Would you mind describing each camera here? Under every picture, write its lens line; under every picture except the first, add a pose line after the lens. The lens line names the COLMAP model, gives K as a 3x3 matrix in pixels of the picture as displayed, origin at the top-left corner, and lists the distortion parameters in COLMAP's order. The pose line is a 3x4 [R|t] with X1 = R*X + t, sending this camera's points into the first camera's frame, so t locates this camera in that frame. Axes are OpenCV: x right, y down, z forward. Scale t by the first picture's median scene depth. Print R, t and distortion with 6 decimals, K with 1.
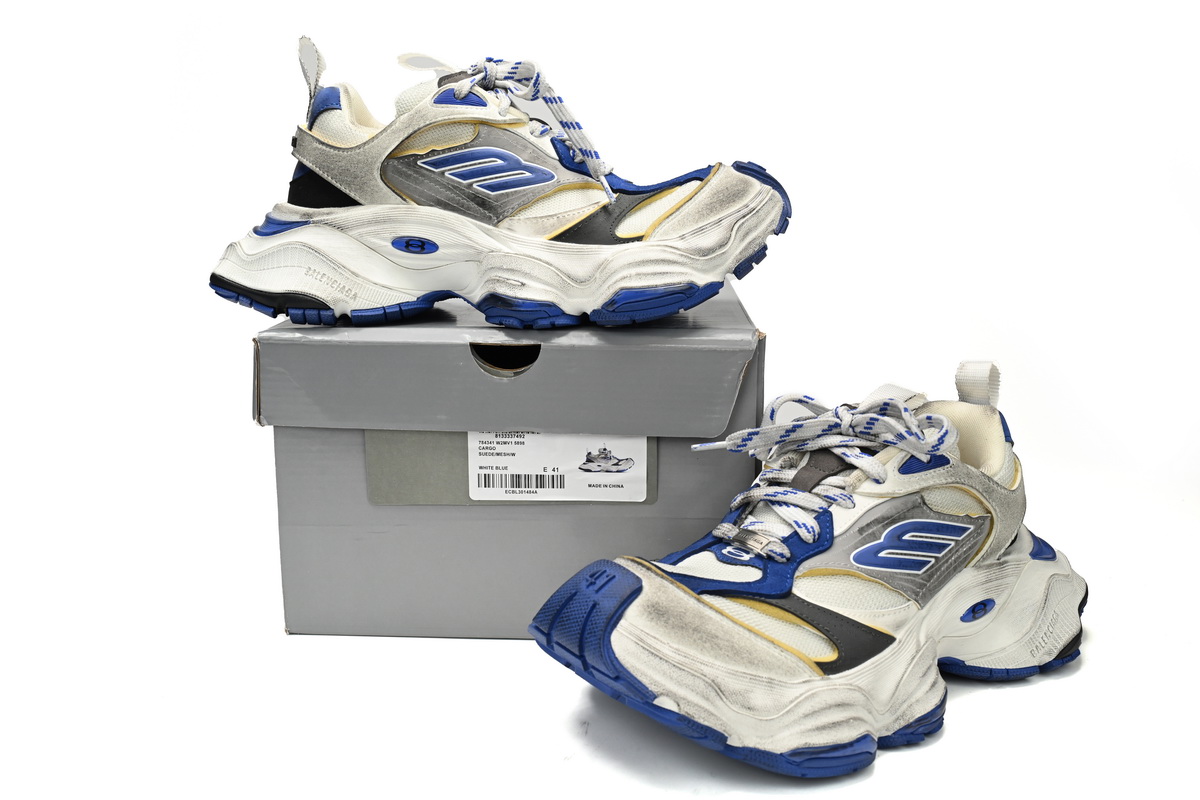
lens RADIAL K [[1153.5, 0, 601.2], [0, 1153.5, 399.3], [0, 0, 1]] dist [0.015854, 0.000000]
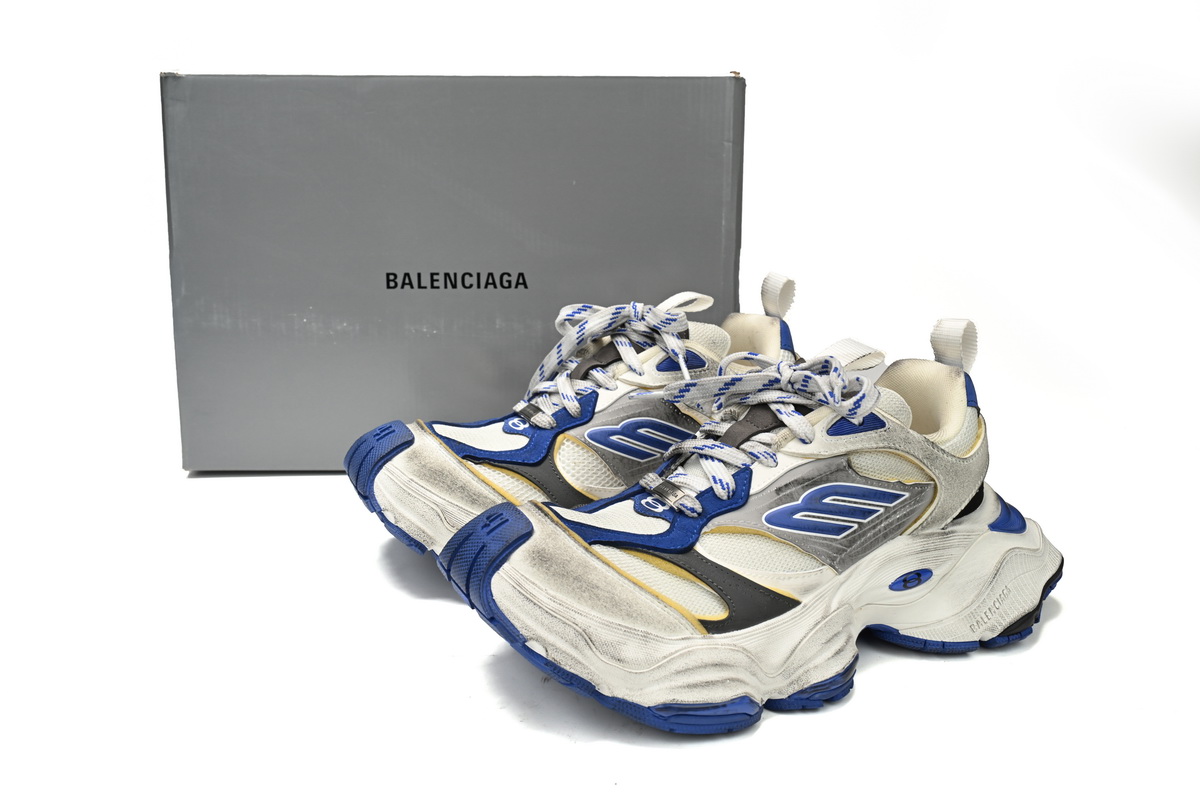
lens RADIAL K [[1153.5, 0, 603.7], [0, 1153.5, 396.9], [0, 0, 1]] dist [0.015854, 0.000000]
pose [[0.985274, 0.056116, -0.161514, 0.231337], [-0.044923, 0.996382, 0.072142, -0.029268], [0.164978, -0.063823, 0.984230, 0.017987]]
